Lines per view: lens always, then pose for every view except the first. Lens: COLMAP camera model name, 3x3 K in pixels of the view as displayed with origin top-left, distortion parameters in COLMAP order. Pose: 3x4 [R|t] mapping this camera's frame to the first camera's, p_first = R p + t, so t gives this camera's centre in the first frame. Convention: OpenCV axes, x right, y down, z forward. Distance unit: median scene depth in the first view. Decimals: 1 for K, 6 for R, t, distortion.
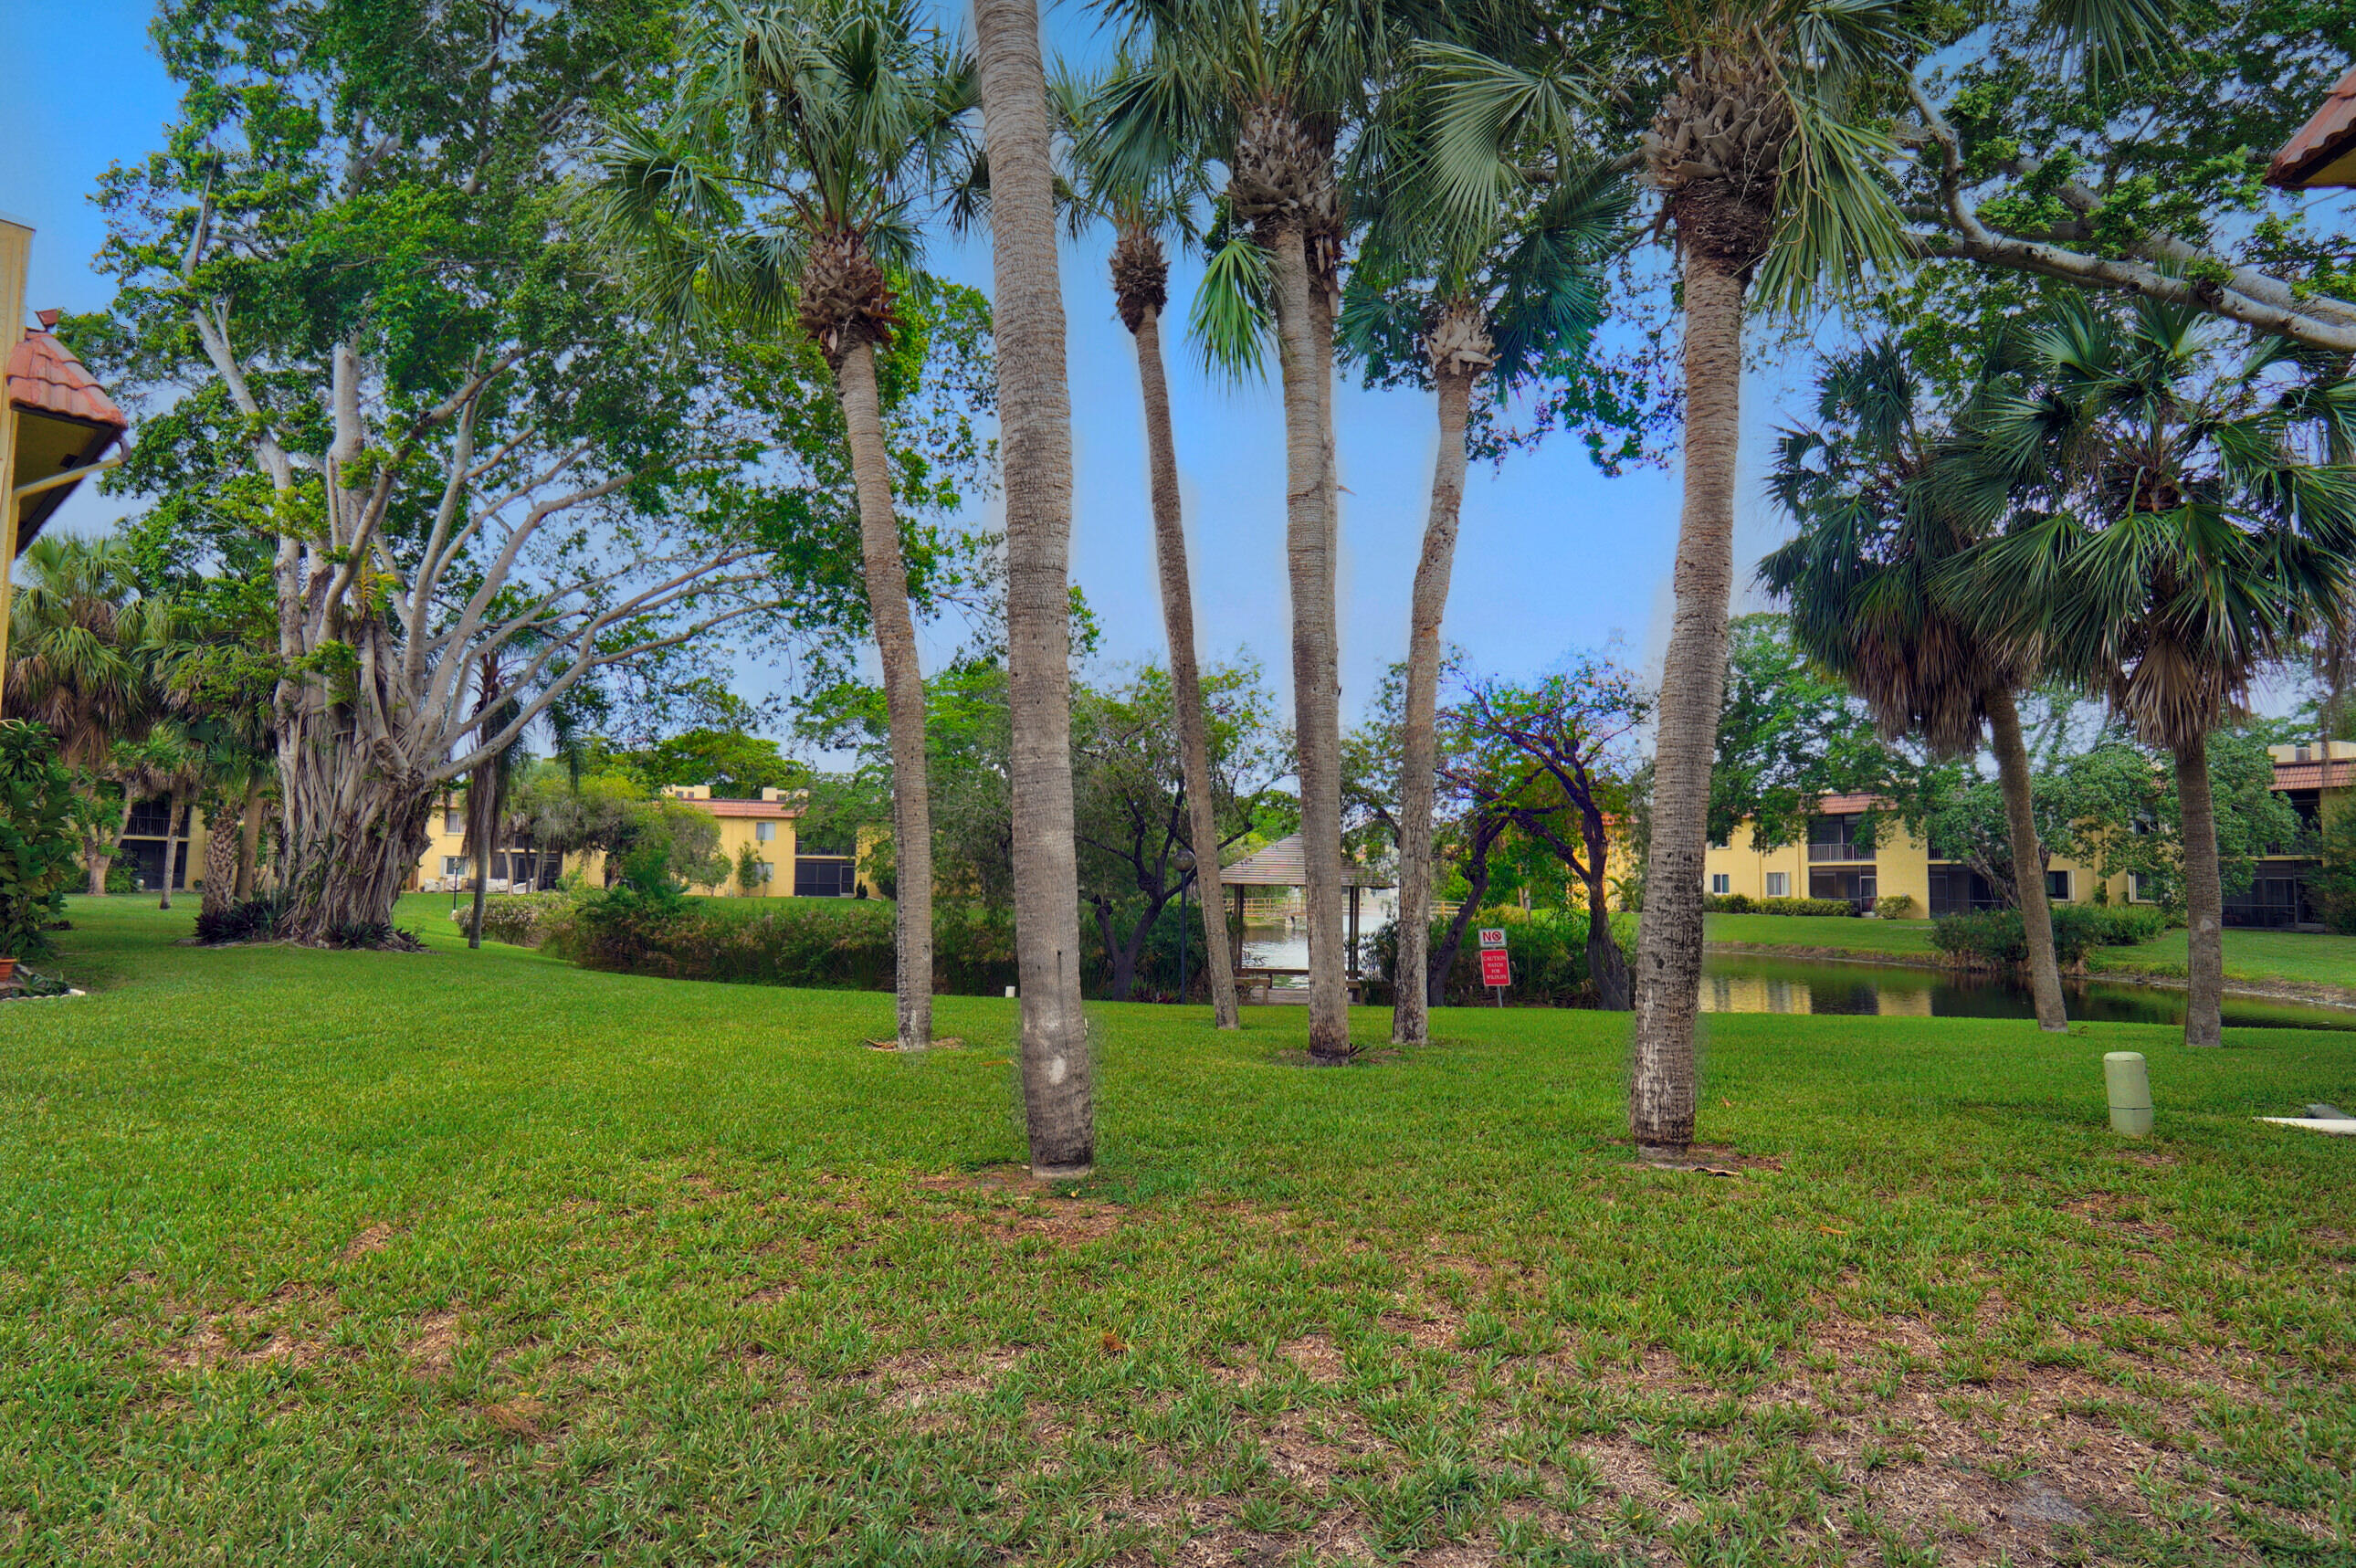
lens RADIAL K [[1273.8, 0, 1194.5], [0, 1273.8, 789.2], [0, 0, 1]] dist [-0.032652, 0.004558]
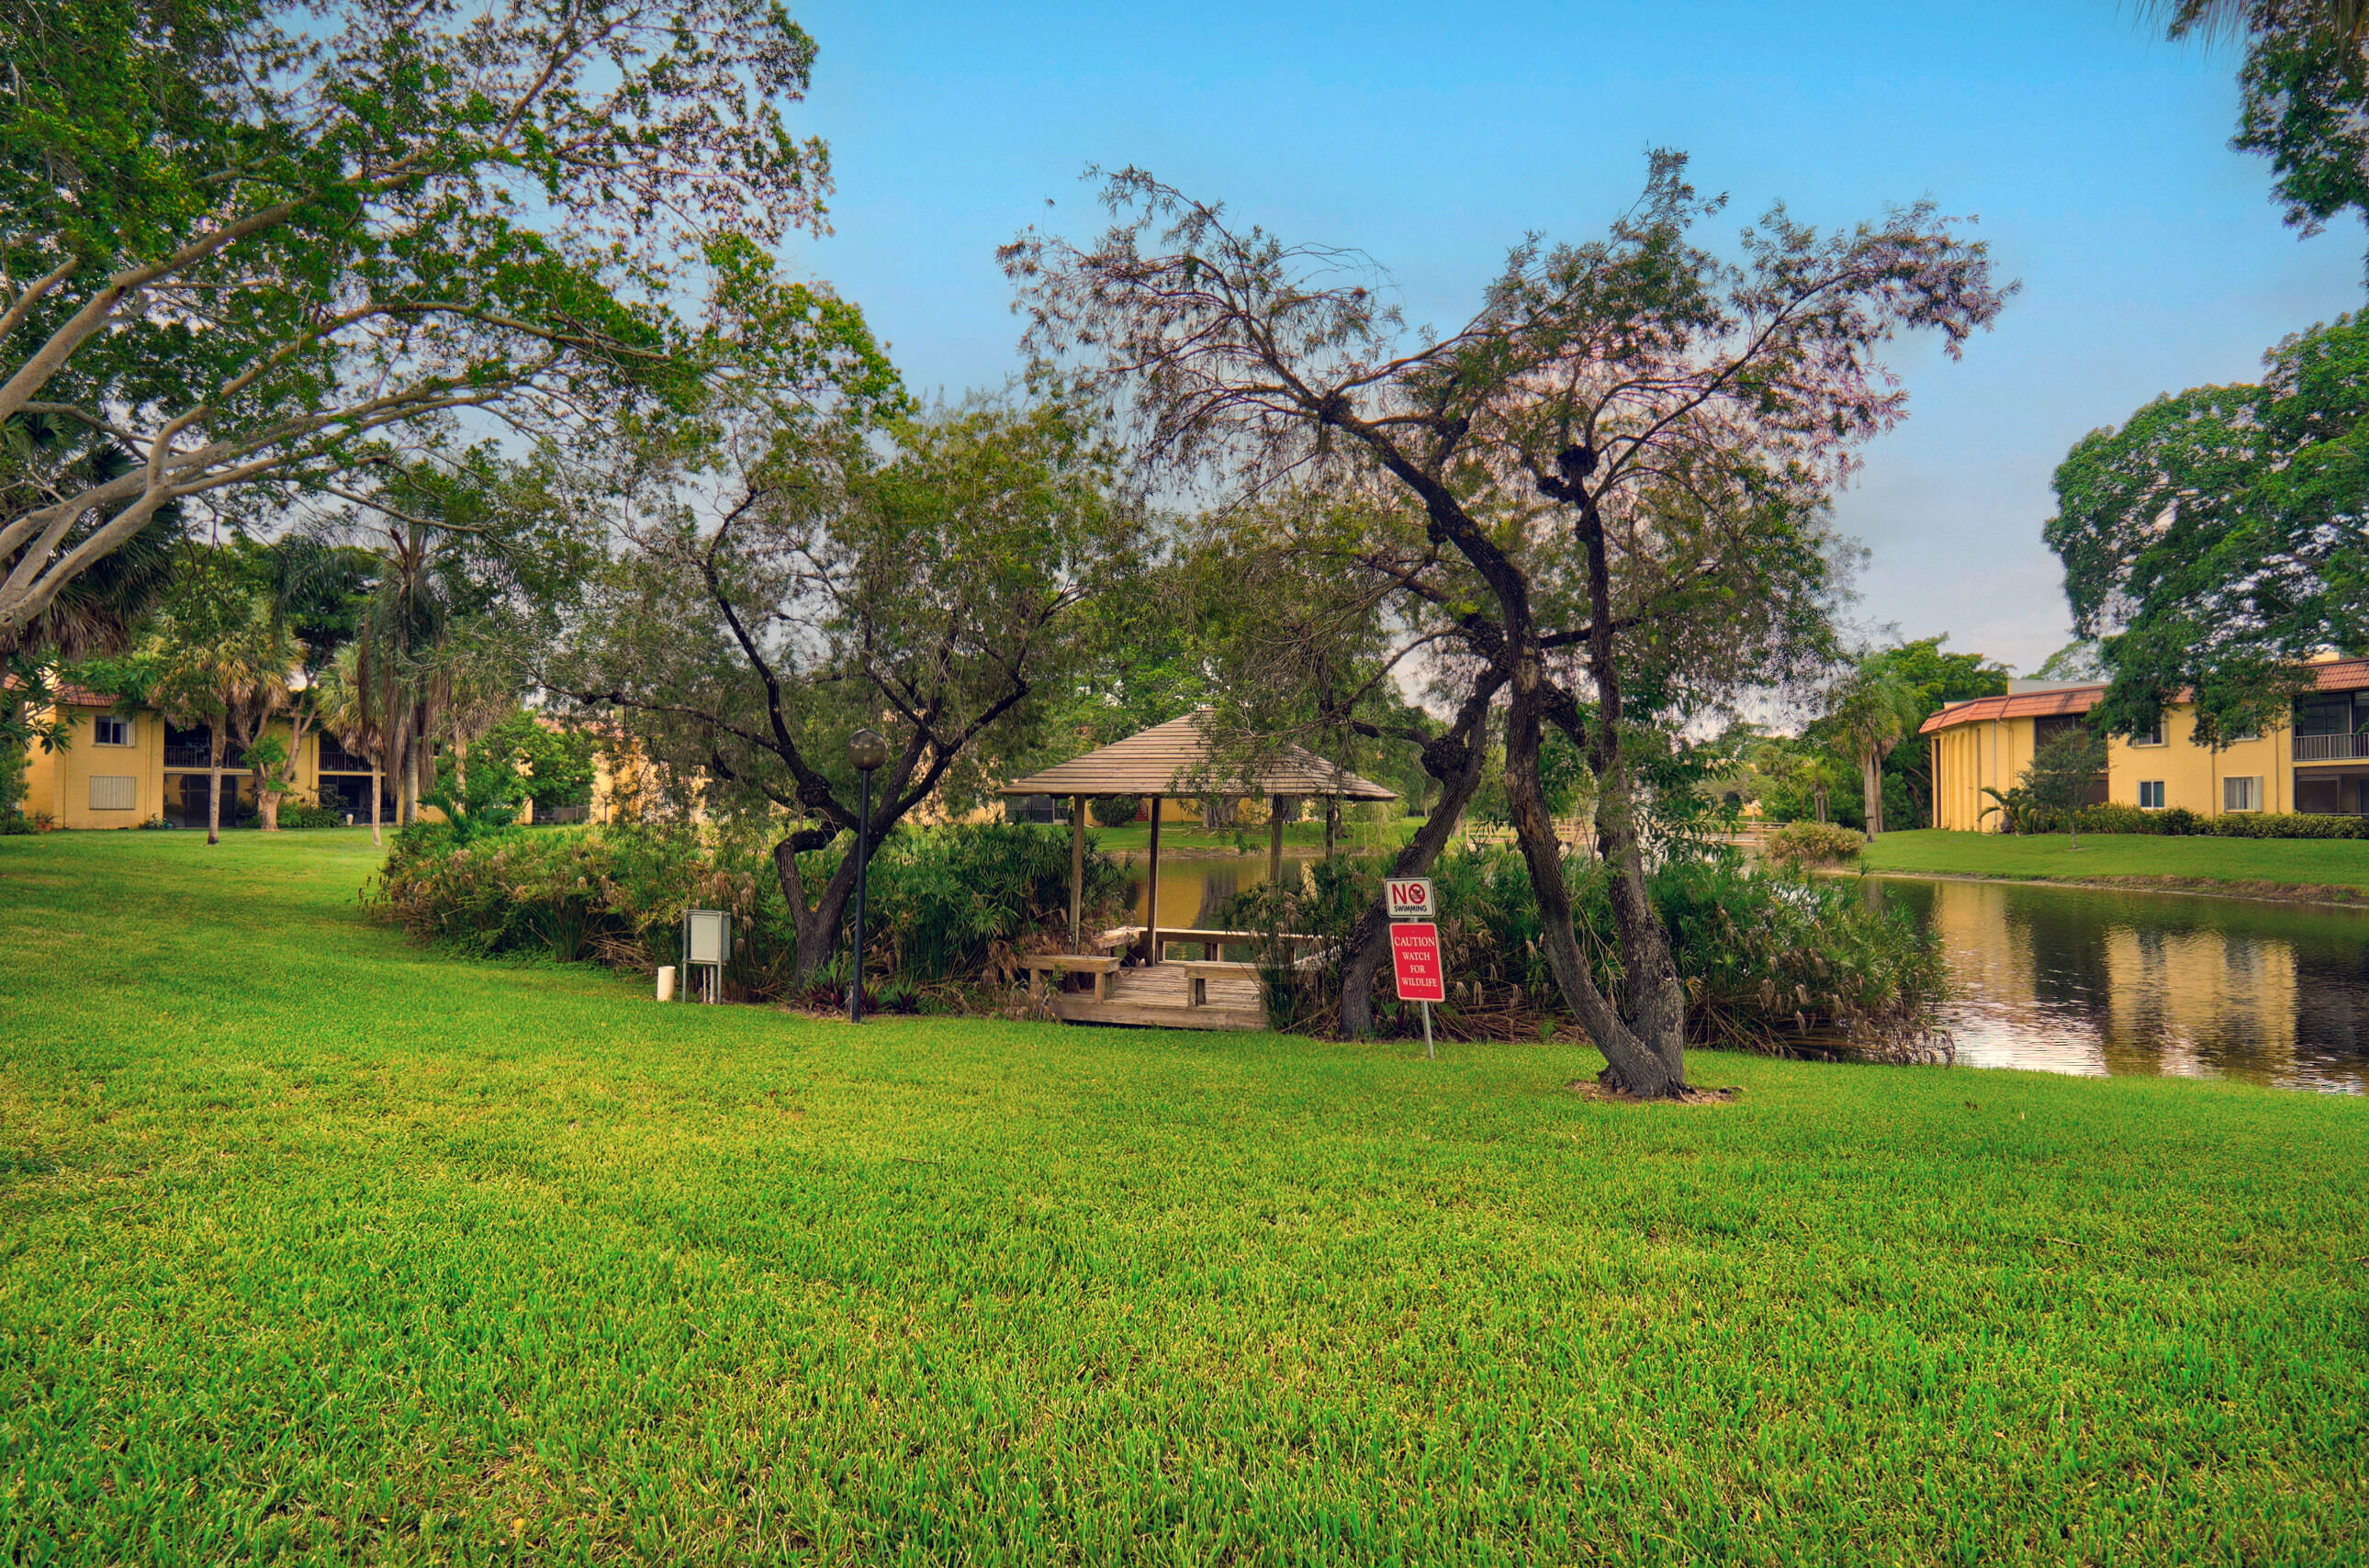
lens RADIAL K [[1285.7, 0, 1179.3], [0, 1285.7, 782.3], [0, 0, 1]] dist [-0.013777, 0.000300]
pose [[0.962622, -0.017768, -0.270264, 0.081719], [0.032312, 0.998253, 0.049460, 0.014318], [0.268913, -0.056344, 0.961515, 0.154571]]
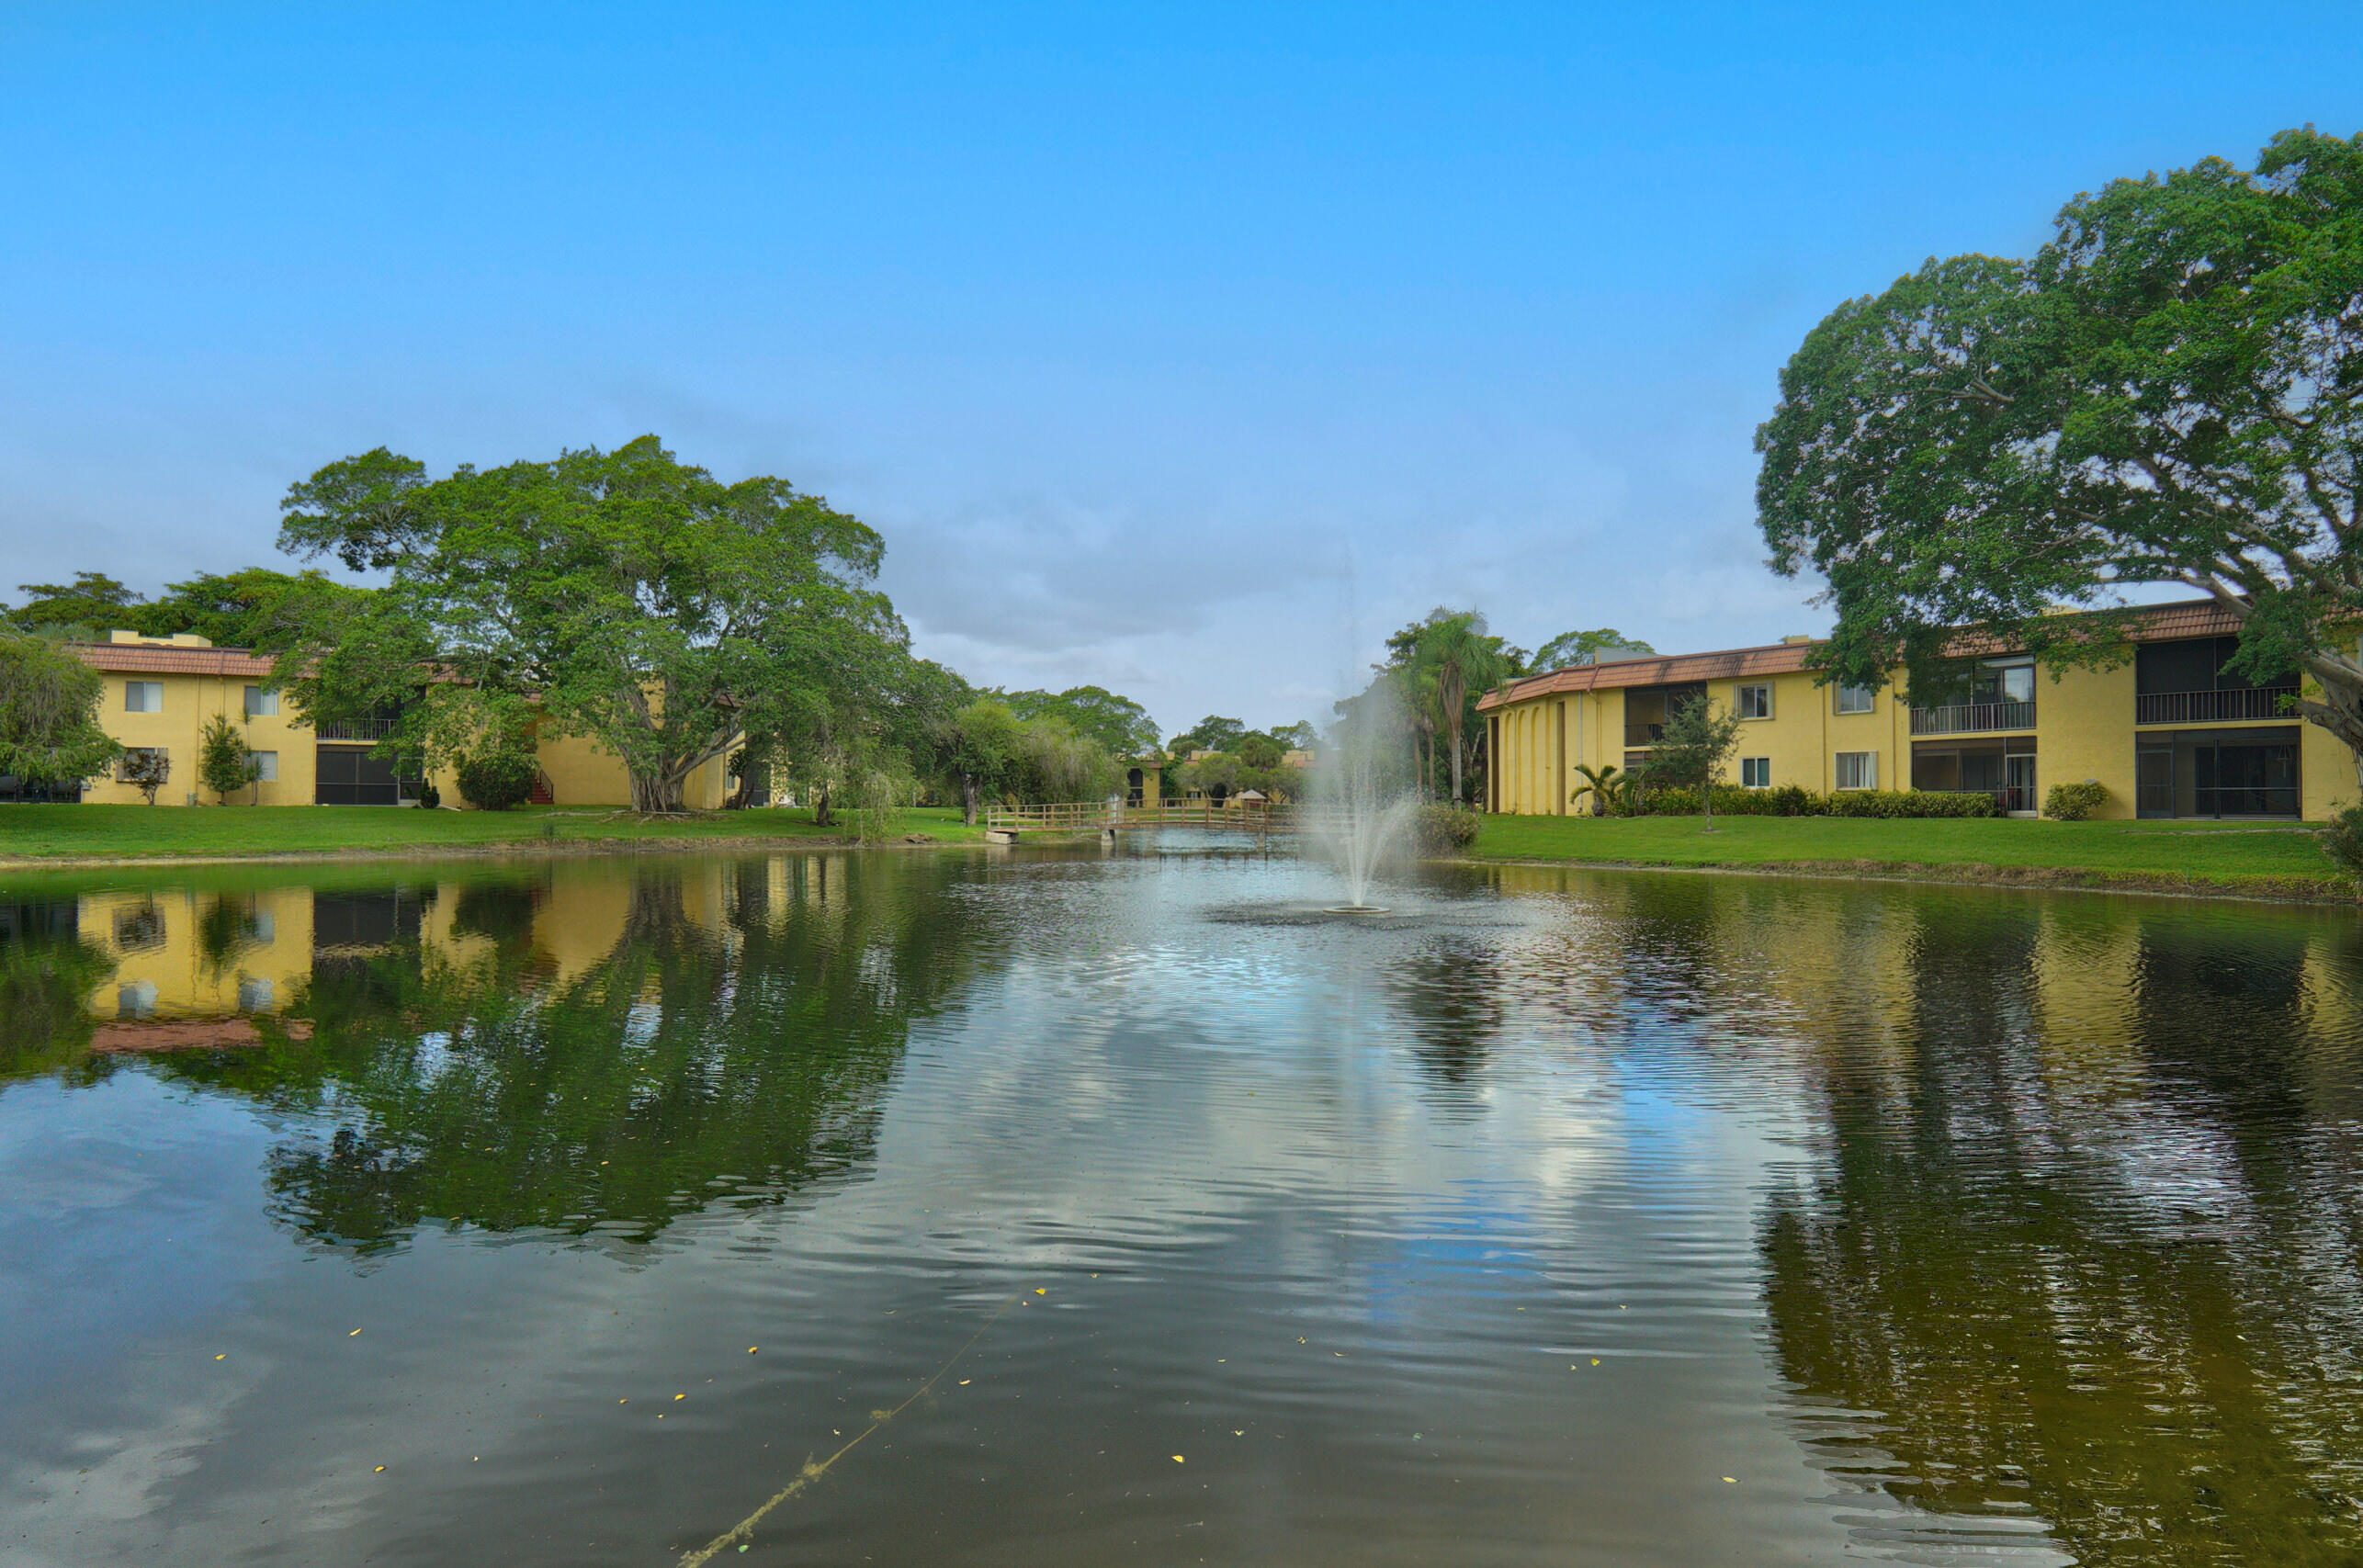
lens RADIAL K [[1277.4, 0, 1176.7], [0, 1277.4, 790.0], [0, 0, 1]] dist [-0.032652, 0.004558]
pose [[0.991193, -0.007487, 0.132210, 0.024896], [-0.001098, 0.997902, 0.064740, 0.045224], [-0.132418, -0.064315, 0.989105, 0.415360]]
